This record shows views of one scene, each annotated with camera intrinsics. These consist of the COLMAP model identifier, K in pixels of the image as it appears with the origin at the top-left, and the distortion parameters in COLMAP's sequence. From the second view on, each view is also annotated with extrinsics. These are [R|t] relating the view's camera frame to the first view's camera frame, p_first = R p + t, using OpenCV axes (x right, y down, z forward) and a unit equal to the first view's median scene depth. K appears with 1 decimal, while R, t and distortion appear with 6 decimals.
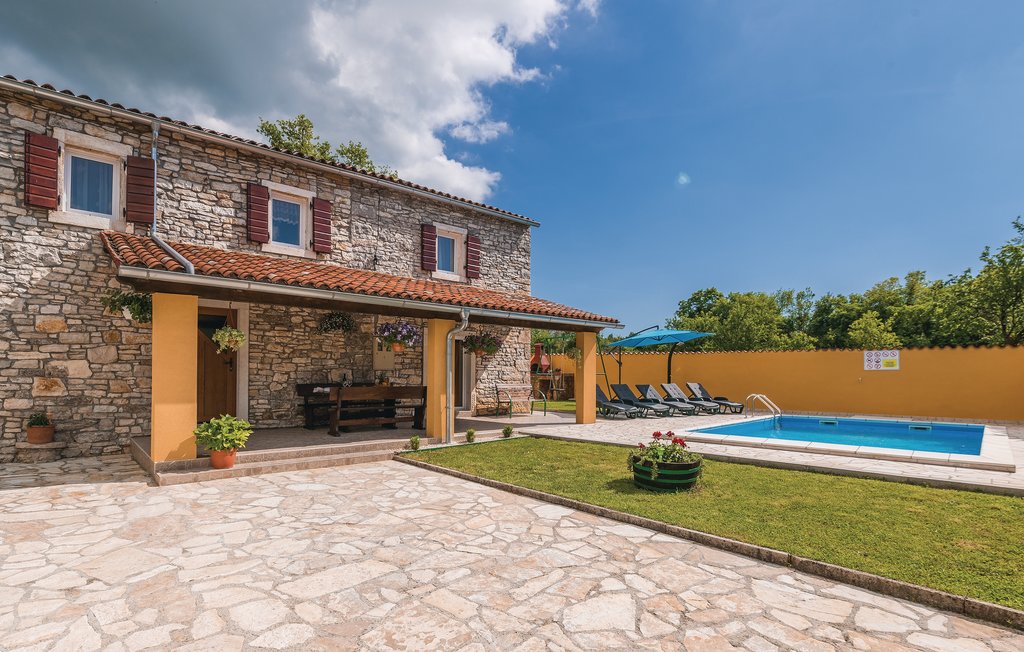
lens RADIAL K [[517.4, 0, 499.1], [0, 517.4, 365.1], [0, 0, 1]] dist [-0.004342, -0.000552]
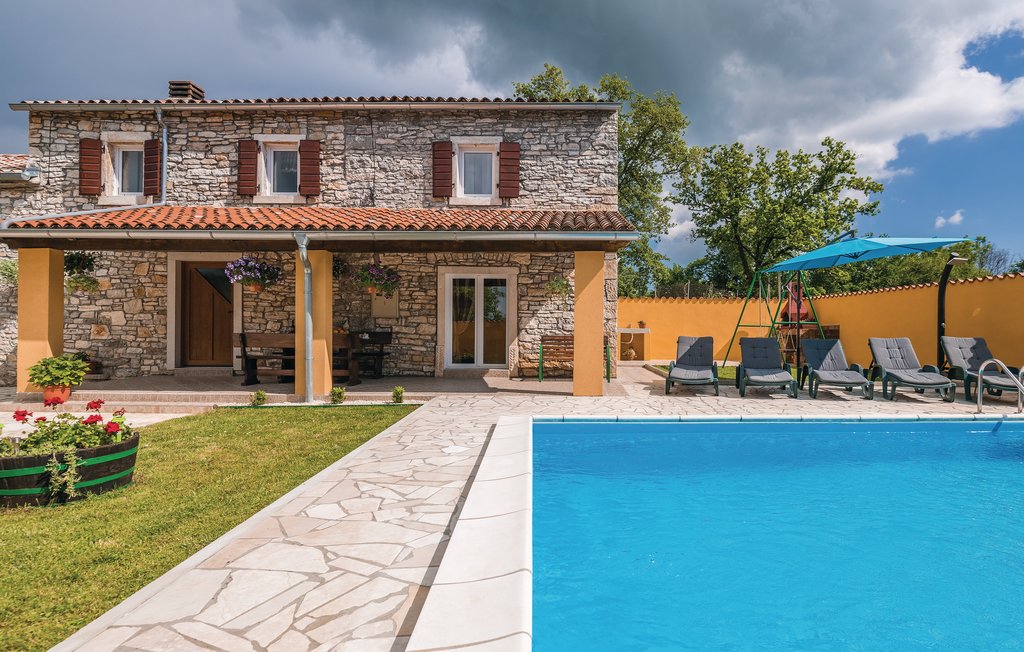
lens RADIAL K [[546.0, 0, 513.8], [0, 546.0, 336.5], [0, 0, 1]] dist [-0.000315, 0.000848]
pose [[0.749731, -0.012135, -0.661632, 0.653926], [0.010884, 0.999923, -0.006006, 0.058501], [0.661654, -0.002698, 0.749805, 0.525335]]
